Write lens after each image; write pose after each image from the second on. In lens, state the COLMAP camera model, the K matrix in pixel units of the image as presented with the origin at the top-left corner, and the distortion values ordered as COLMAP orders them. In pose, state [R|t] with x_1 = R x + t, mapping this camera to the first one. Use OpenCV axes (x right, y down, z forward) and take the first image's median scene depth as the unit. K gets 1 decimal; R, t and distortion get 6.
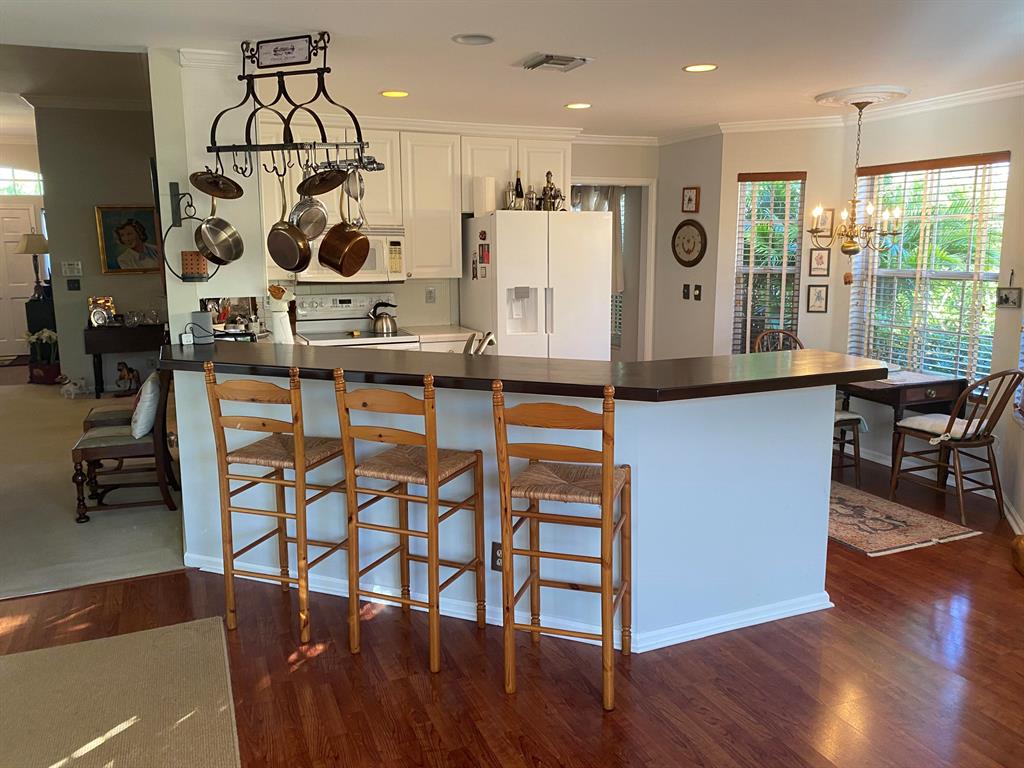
lens RADIAL K [[782.4, 0, 512.1], [0, 782.4, 383.6], [0, 0, 1]] dist [-0.003506, -0.002162]
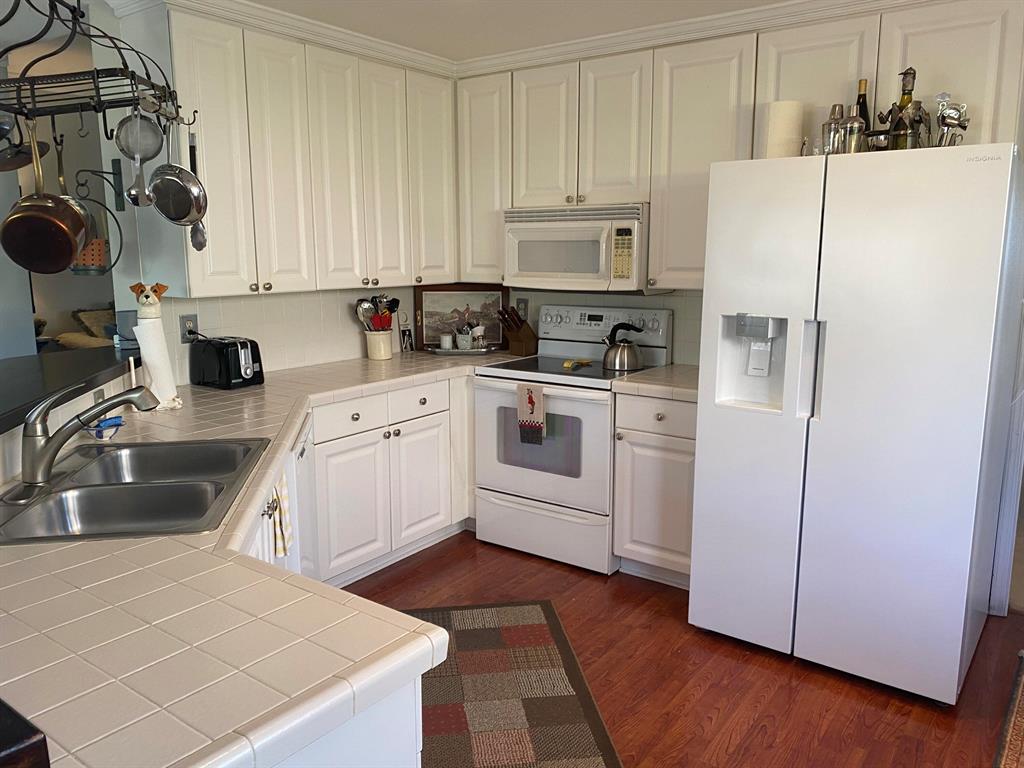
lens RADIAL K [[782.4, 0, 511.8], [0, 782.4, 384.1], [0, 0, 1]] dist [-0.003506, -0.002162]
pose [[0.510711, 0.146366, -0.847202, 0.347182], [-0.140329, 0.986379, 0.085817, -0.097413], [0.848223, 0.075059, 0.524293, 0.588887]]
